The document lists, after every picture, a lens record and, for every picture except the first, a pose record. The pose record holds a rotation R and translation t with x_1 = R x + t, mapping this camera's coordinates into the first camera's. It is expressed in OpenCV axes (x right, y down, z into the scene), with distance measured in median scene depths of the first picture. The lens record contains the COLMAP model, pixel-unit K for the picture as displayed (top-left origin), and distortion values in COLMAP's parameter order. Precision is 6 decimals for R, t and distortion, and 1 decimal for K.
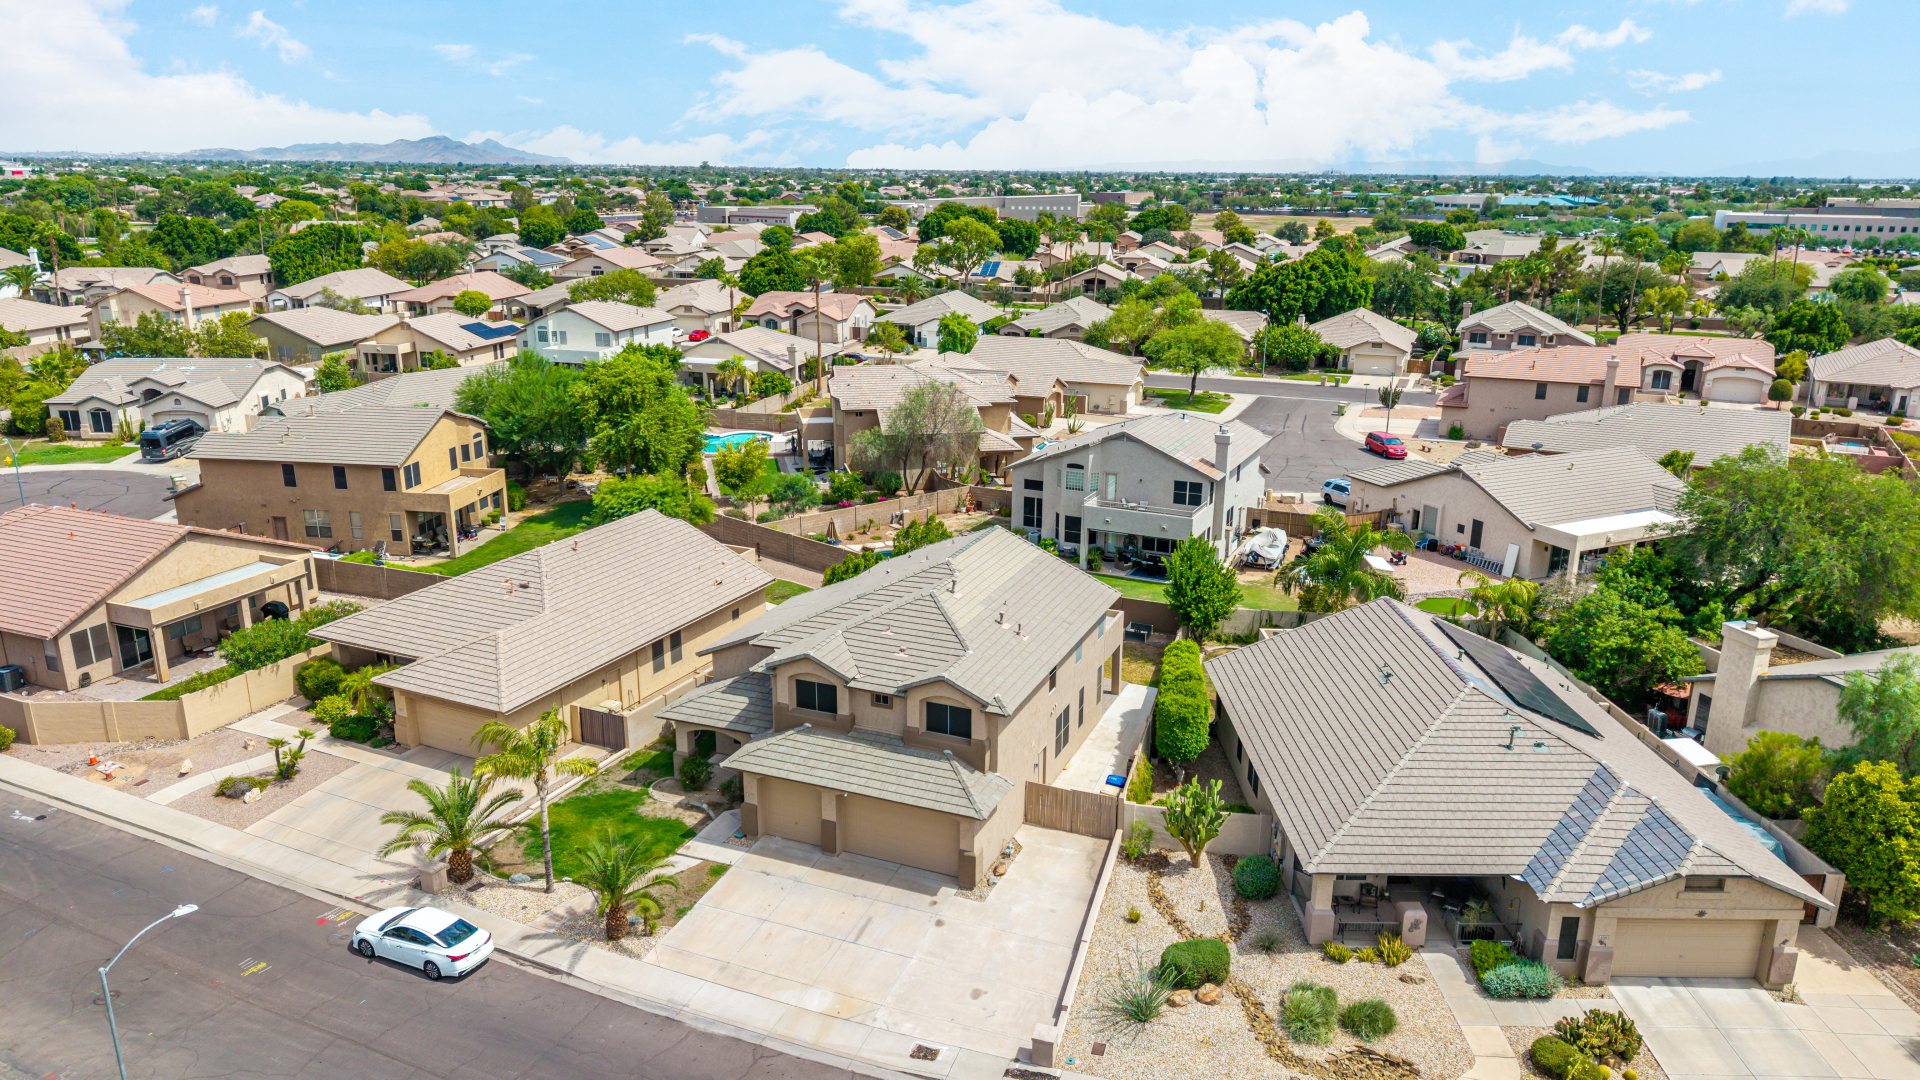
lens RADIAL K [[1283.3, 0, 963.4], [0, 1283.3, 509.1], [0, 0, 1]] dist [0.077937, -0.120167]
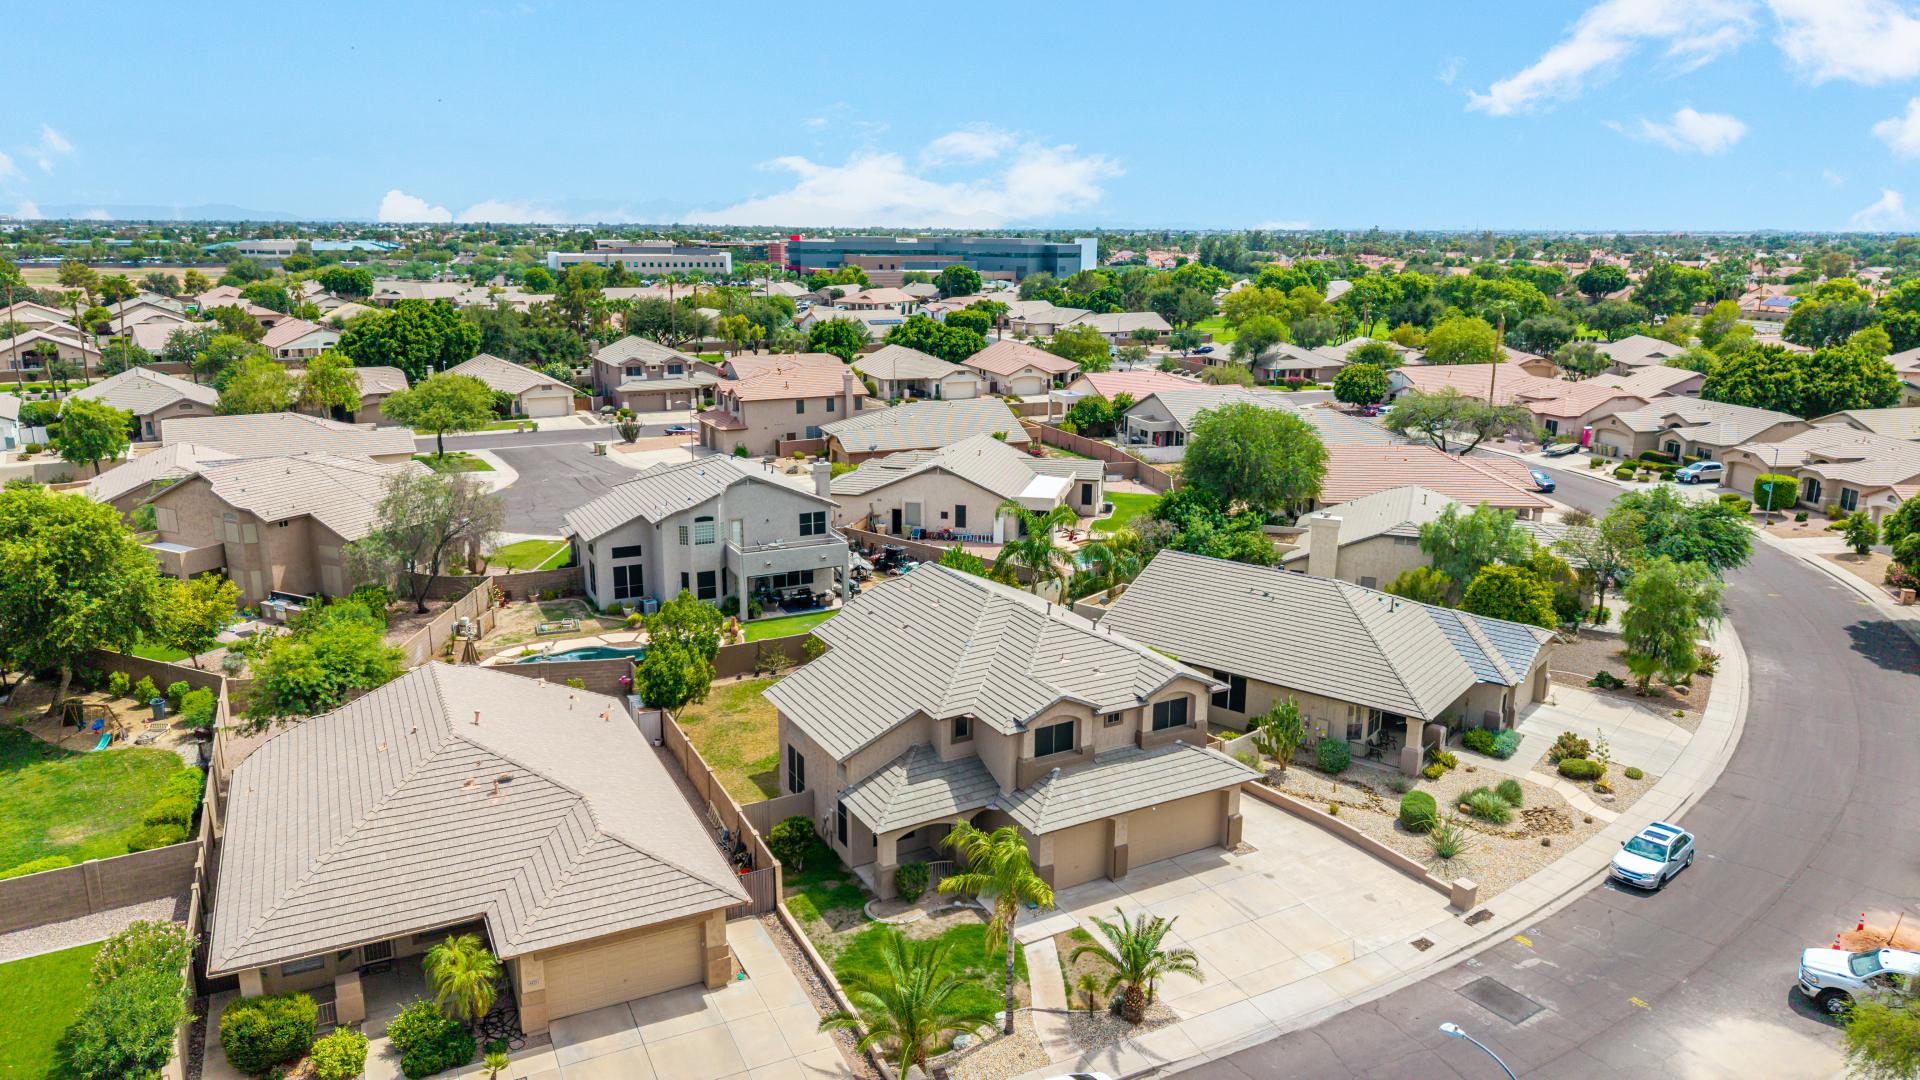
lens RADIAL K [[1277.1, 0, 960.0], [0, 1277.1, 540.0], [0, 0, 1]] dist [0.048390, -0.053541]
pose [[0.622727, -0.194899, 0.757777, -0.875863], [0.201763, 0.975726, 0.085150, -0.103328], [-0.755978, 0.099866, 0.646934, 0.401458]]
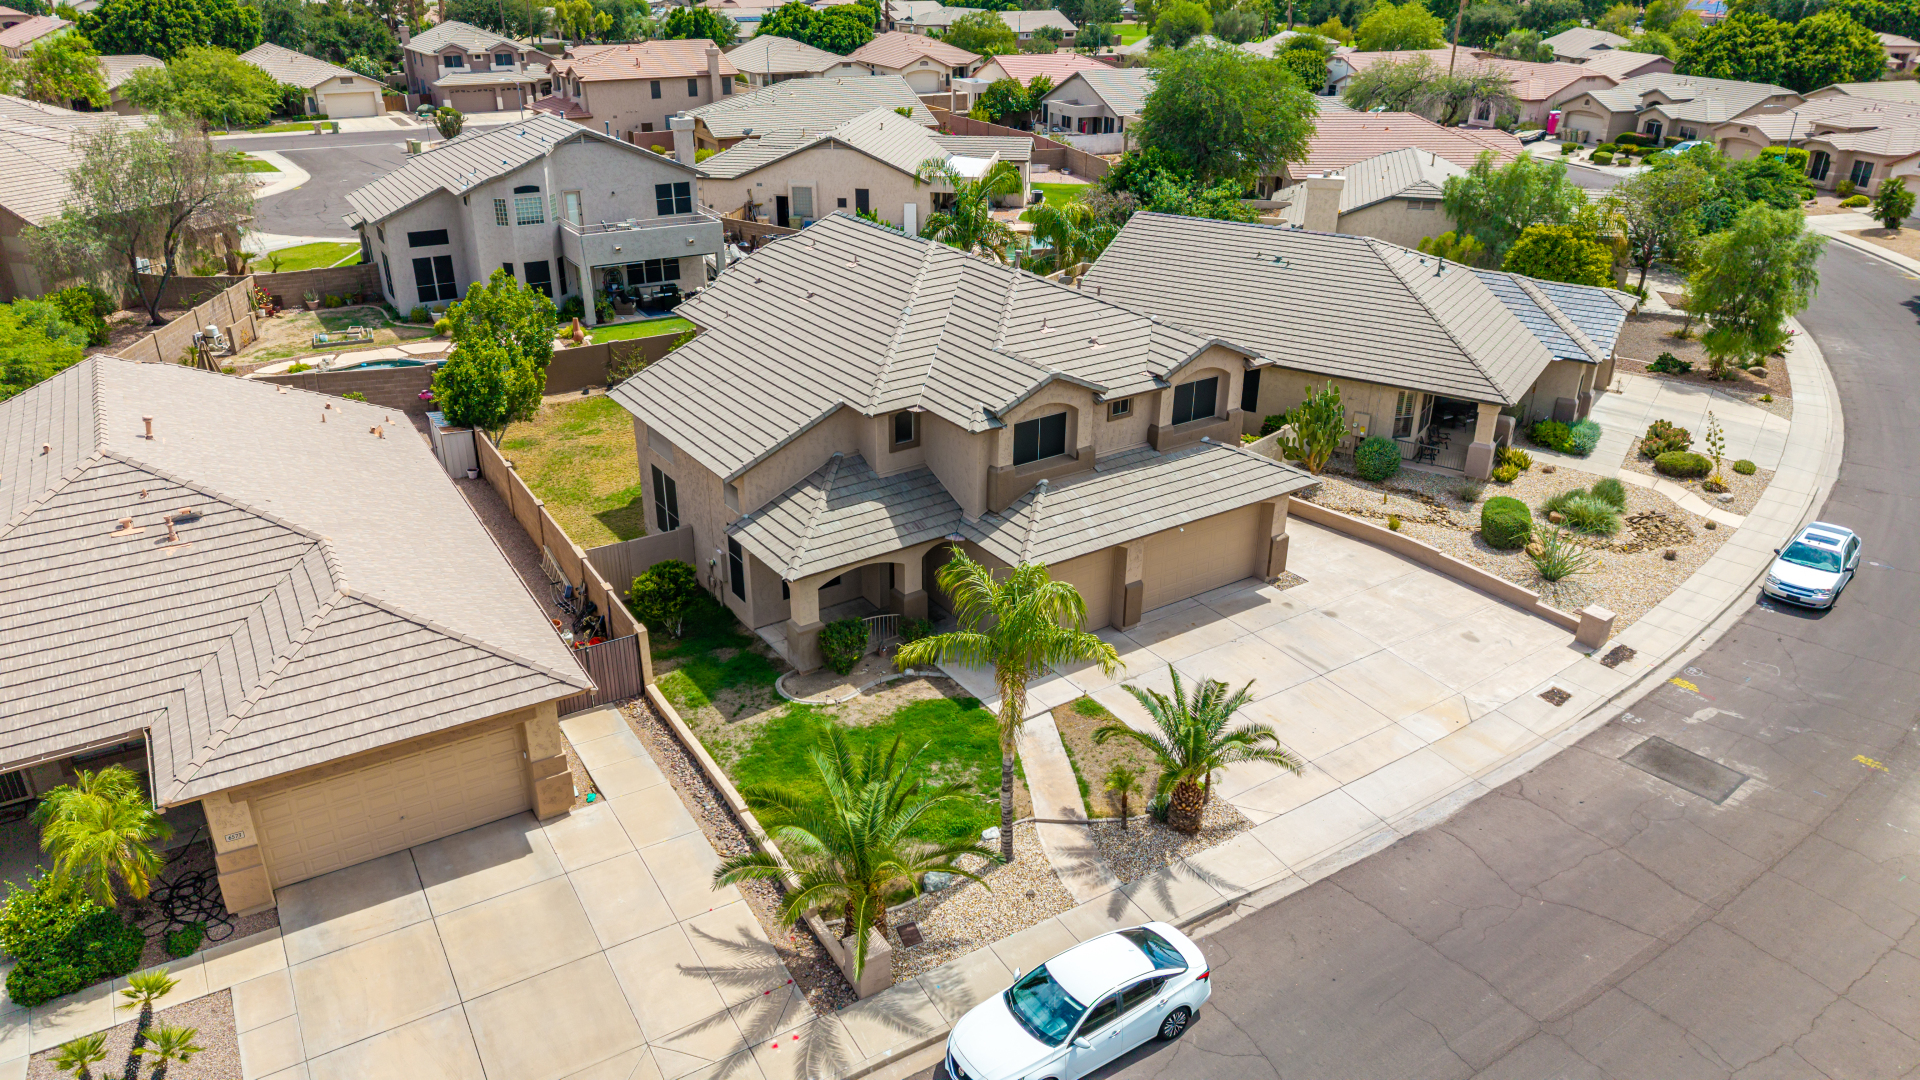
lens RADIAL K [[1277.1, 0, 960.0], [0, 1277.1, 540.0], [0, 0, 1]] dist [0.048390, -0.053541]
pose [[0.548129, -0.356581, 0.756574, -0.668709], [0.214371, 0.934245, 0.285010, -0.005788], [-0.808455, 0.005965, 0.588528, 0.635930]]
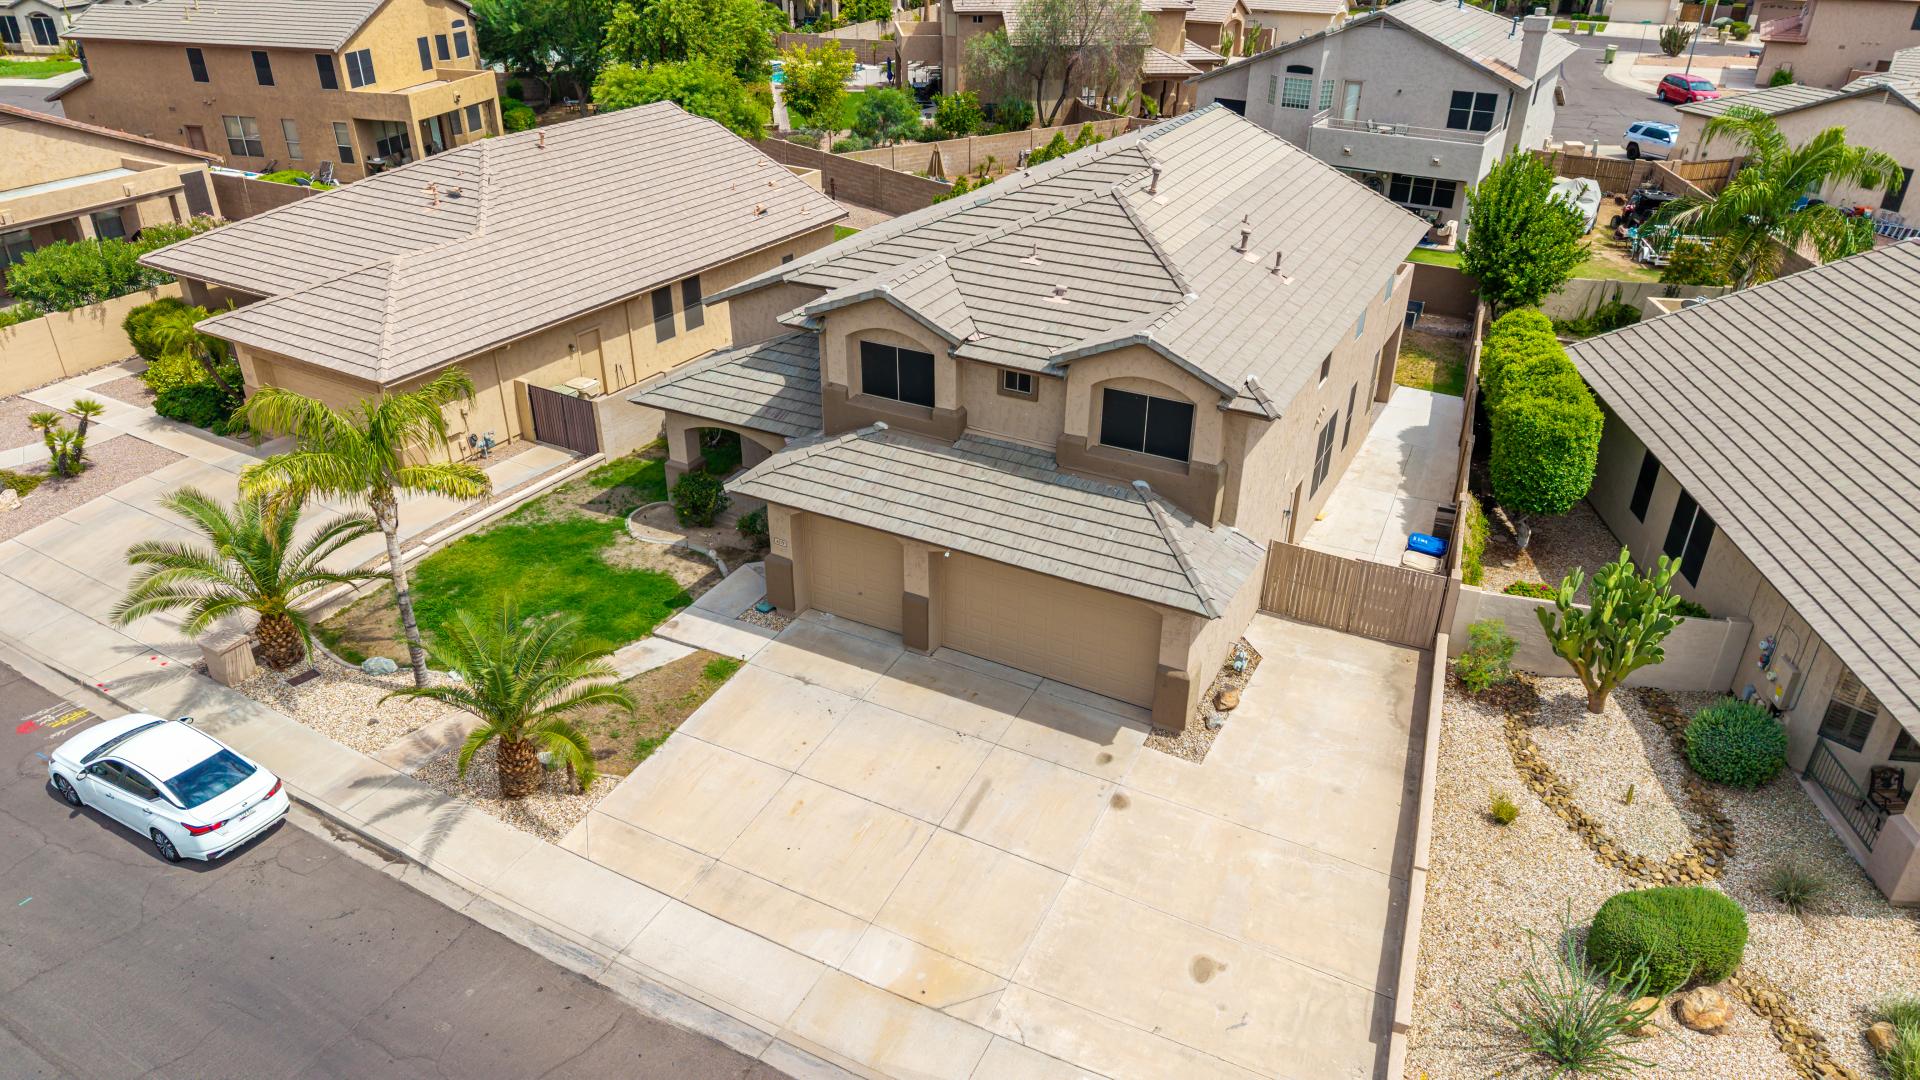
lens RADIAL K [[1277.1, 0, 960.0], [0, 1277.1, 540.0], [0, 0, 1]] dist [0.048390, -0.053541]
pose [[0.995786, 0.045008, -0.079904, -0.041478], [-0.024984, 0.971467, 0.235854, 0.085892], [0.088240, -0.232864, 0.968498, 0.461923]]
